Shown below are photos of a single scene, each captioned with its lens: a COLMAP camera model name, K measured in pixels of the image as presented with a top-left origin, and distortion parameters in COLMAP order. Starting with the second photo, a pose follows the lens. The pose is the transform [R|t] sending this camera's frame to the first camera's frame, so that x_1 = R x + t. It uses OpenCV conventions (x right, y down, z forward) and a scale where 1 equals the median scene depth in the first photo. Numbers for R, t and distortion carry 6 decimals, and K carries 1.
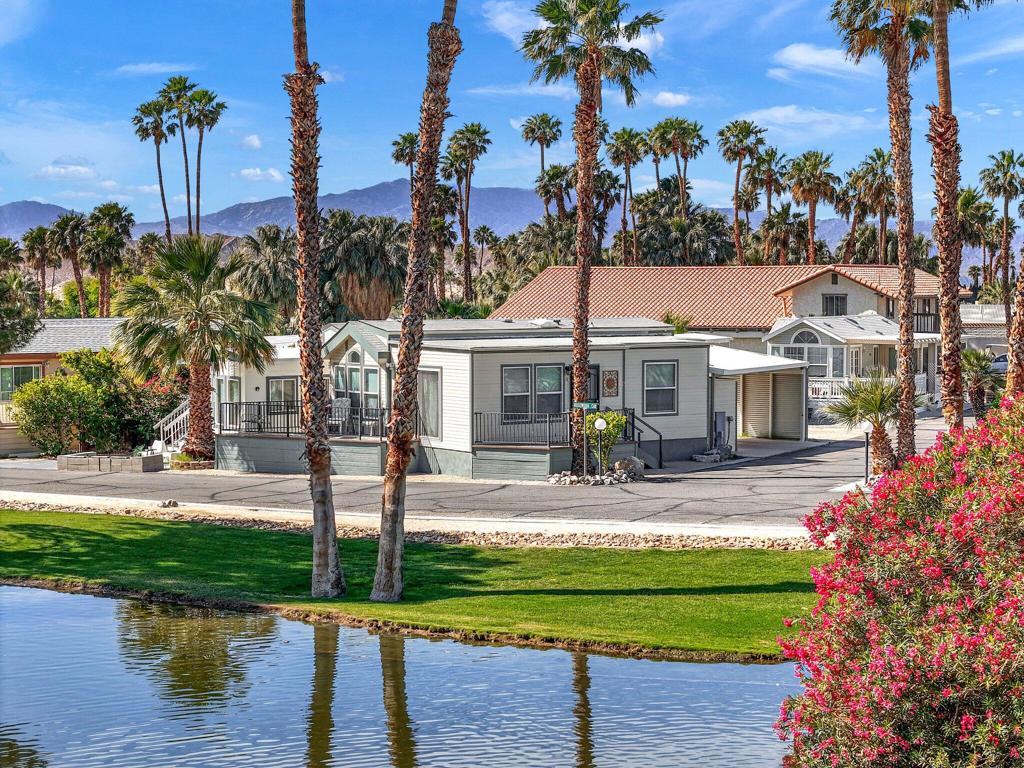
lens RADIAL K [[2077.2, 0, 510.5], [0, 2077.2, 385.6], [0, 0, 1]] dist [-0.061585, 0.000000]
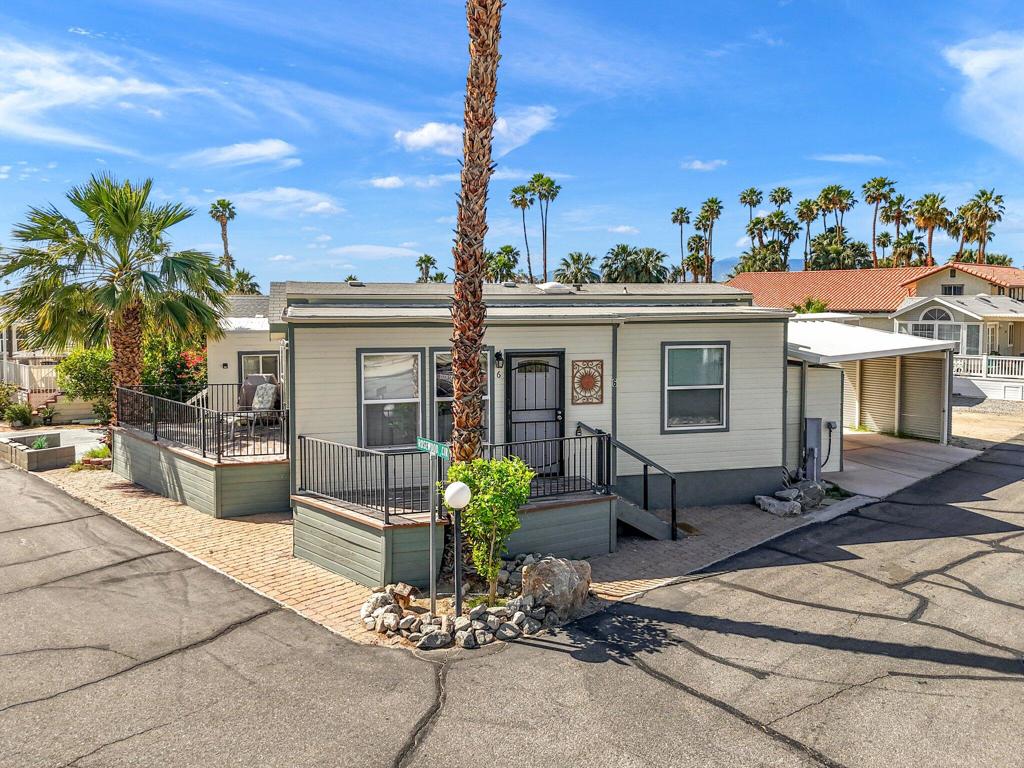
lens RADIAL K [[780.0, 0, 508.2], [0, 780.0, 339.3], [0, 0, 1]] dist [0.031111, -0.008300]
pose [[0.944530, 0.015466, -0.328060, 0.044673], [-0.014849, 0.999880, 0.004386, -0.006151], [0.328089, 0.000729, 0.944647, 0.359221]]
